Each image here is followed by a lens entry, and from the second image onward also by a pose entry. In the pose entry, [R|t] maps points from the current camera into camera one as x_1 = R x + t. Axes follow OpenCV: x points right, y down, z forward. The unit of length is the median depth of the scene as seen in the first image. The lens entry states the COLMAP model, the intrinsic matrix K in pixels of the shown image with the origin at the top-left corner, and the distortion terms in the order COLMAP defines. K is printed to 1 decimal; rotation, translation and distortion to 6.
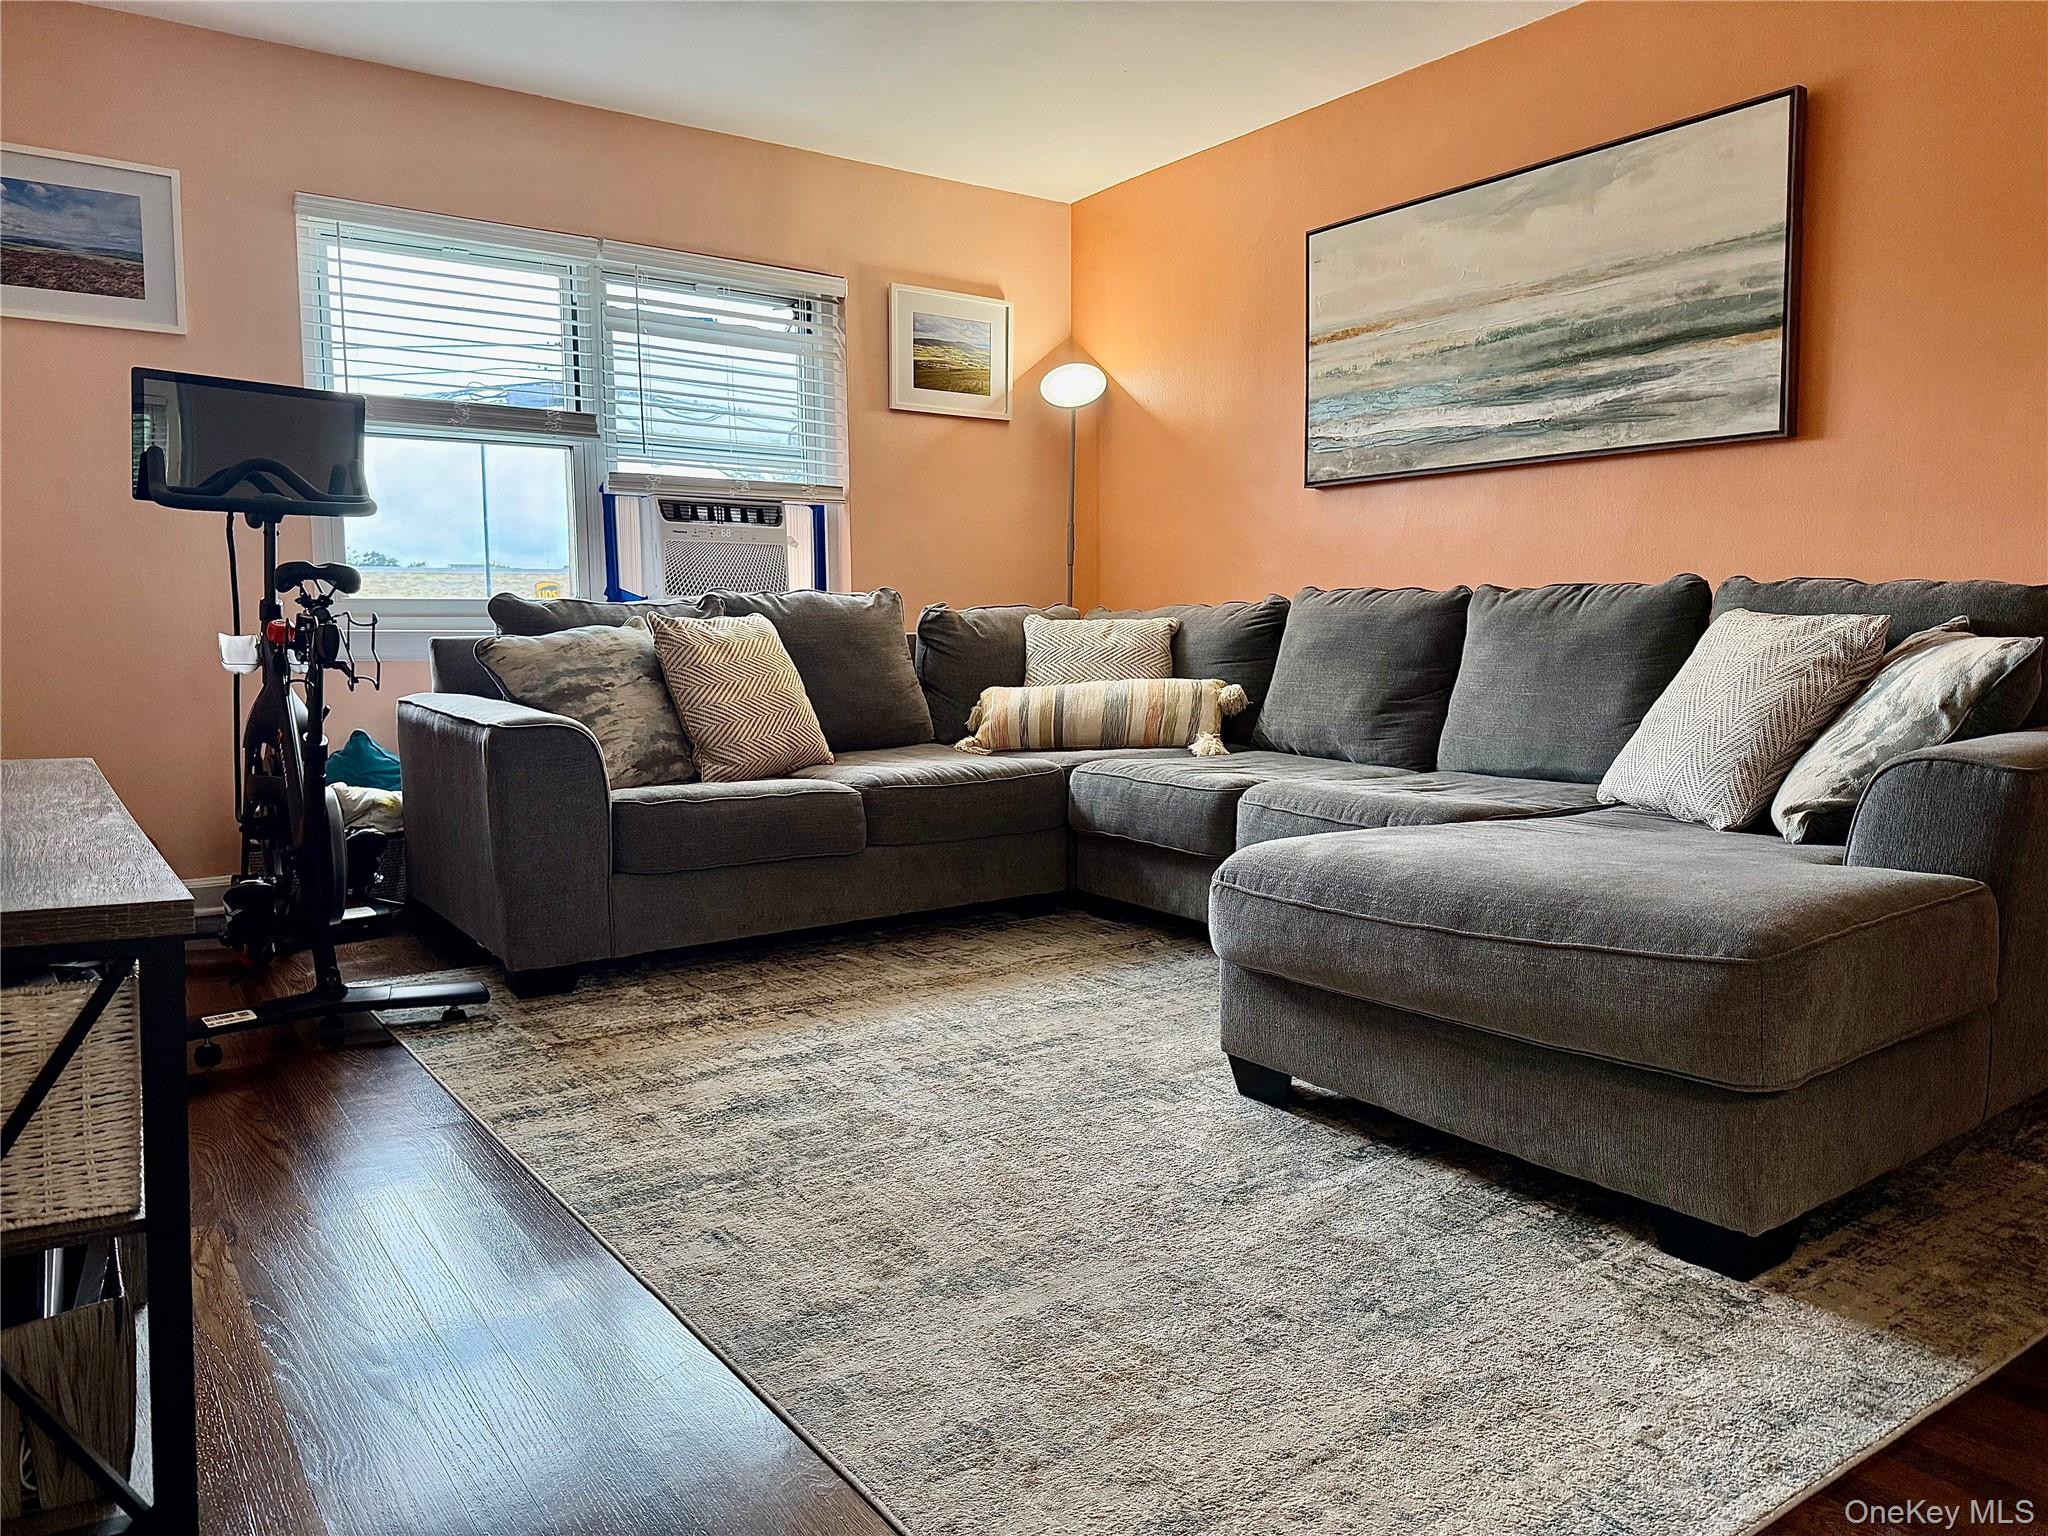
lens RADIAL K [[1443.0, 0, 1024.0], [0, 1443.0, 768.0], [0, 0, 1]] dist [-0.001539, -0.005941]
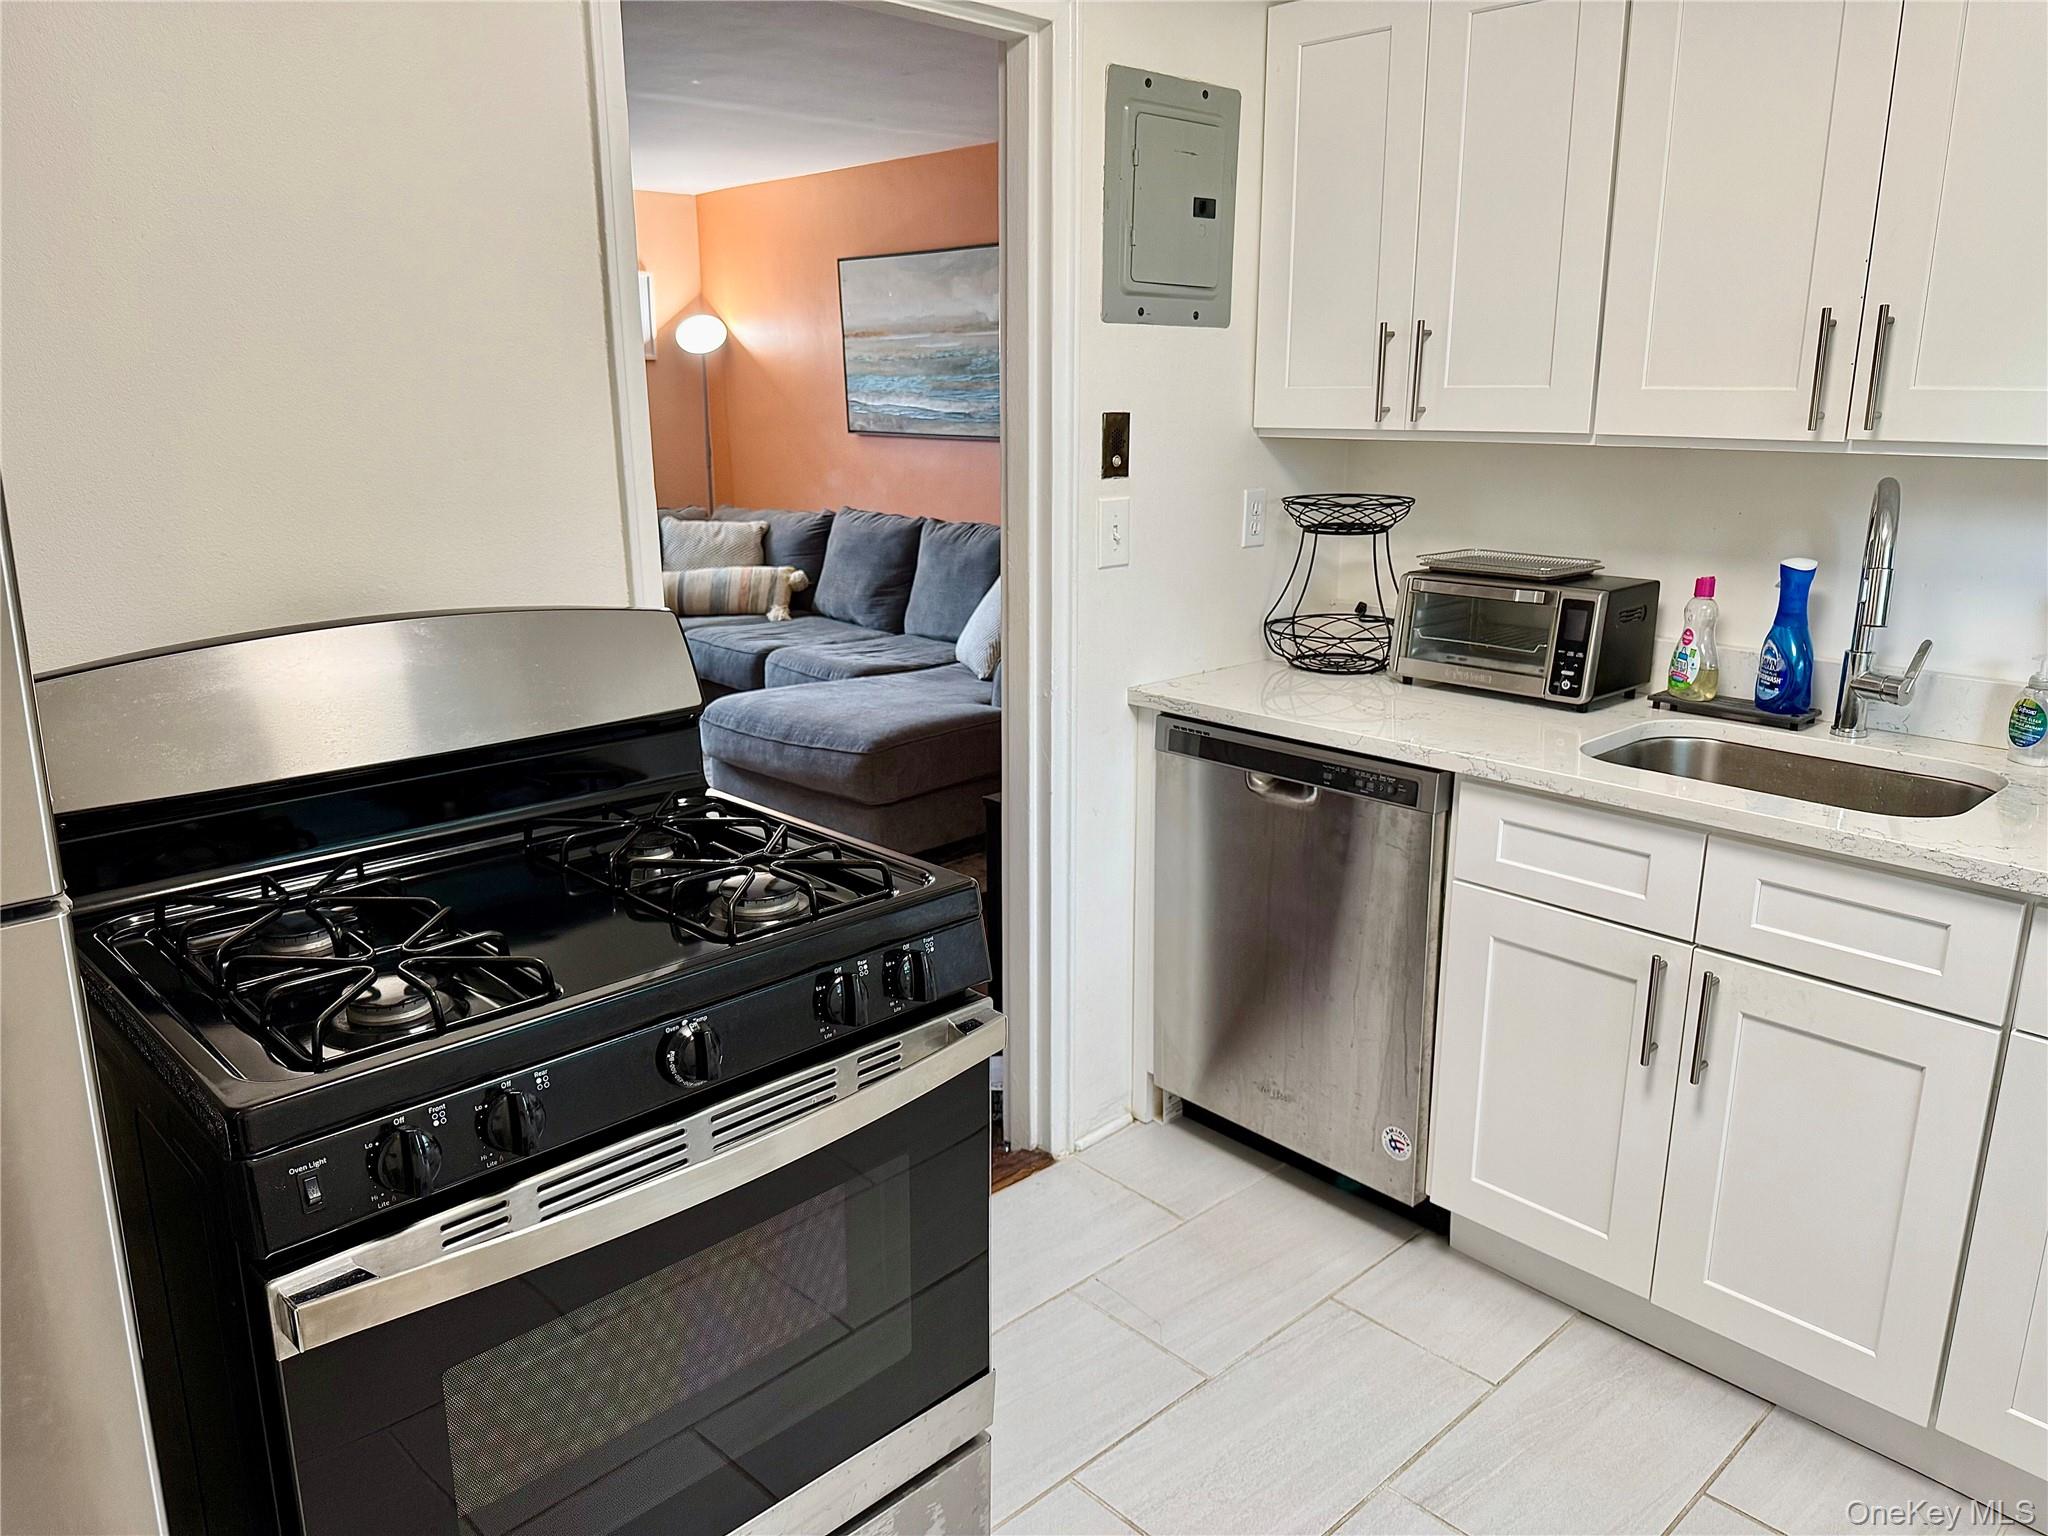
lens RADIAL K [[1412.8, 0, 1024.0], [0, 1412.8, 768.0], [0, 0, 1]] dist [0.039665, -0.001149]
pose [[0.987597, -0.035820, 0.152868, 0.156713], [0.012589, 0.988559, 0.150307, -0.080203], [-0.156503, -0.146518, 0.976749, -0.565290]]
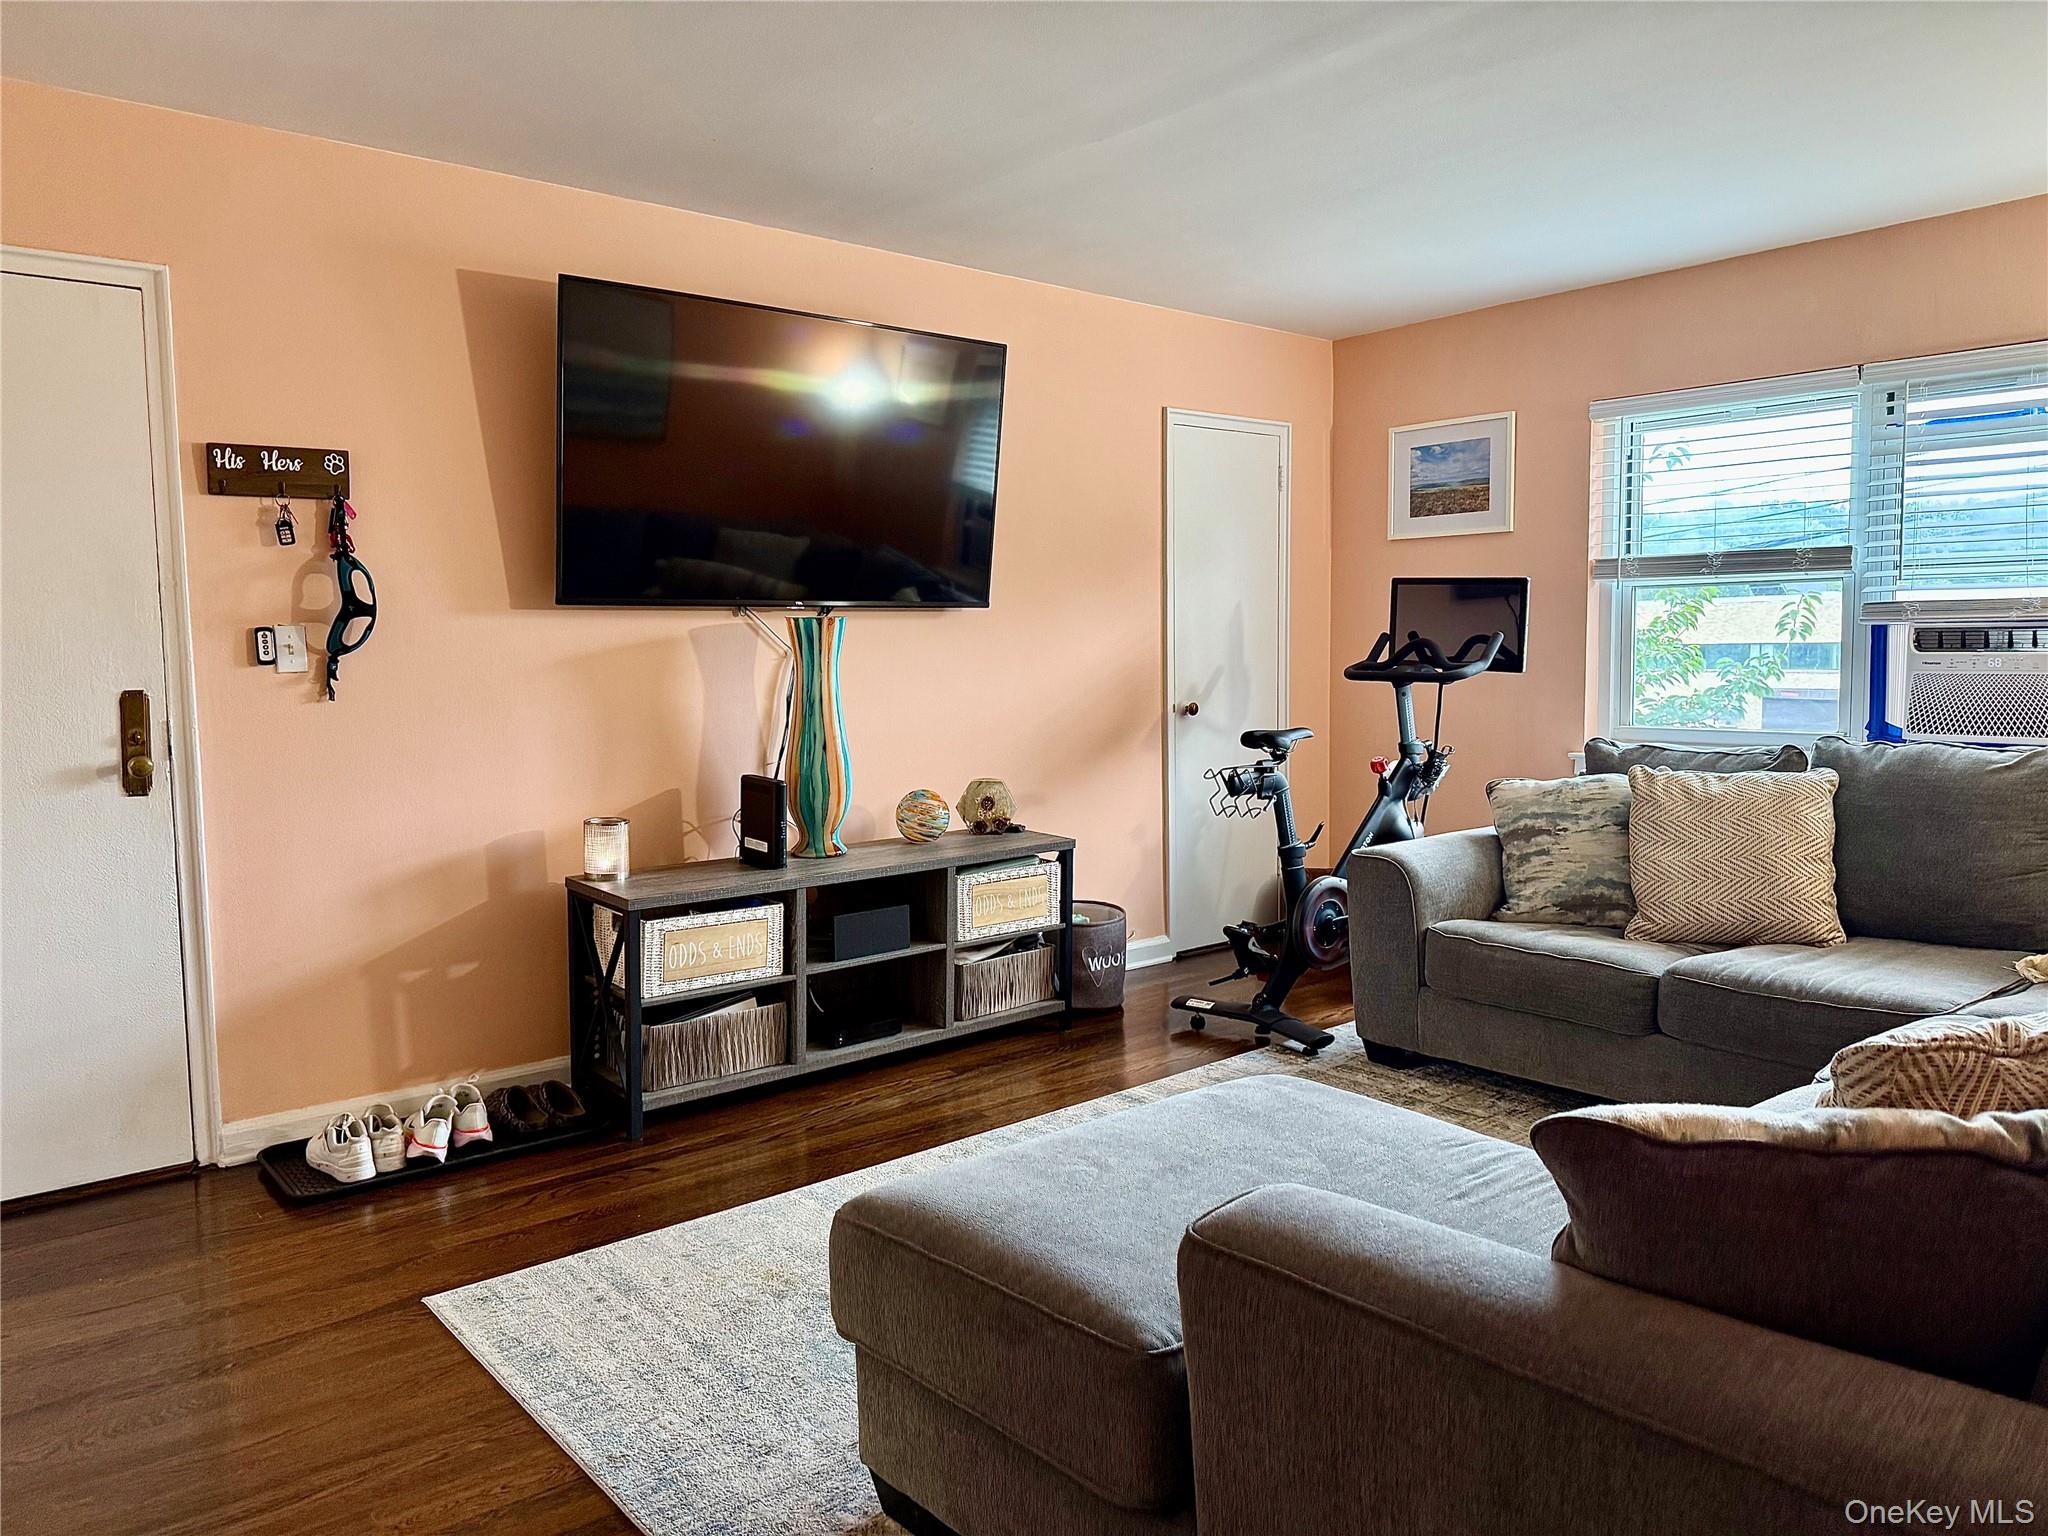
lens RADIAL K [[1443.0, 0, 1024.0], [0, 1443.0, 768.0], [0, 0, 1]] dist [-0.001539, -0.005941]
pose [[0.075527, 0.083795, -0.993617, 0.644204], [-0.087083, 0.993210, 0.077141, -0.126353], [0.993334, 0.080701, 0.082311, 0.395584]]
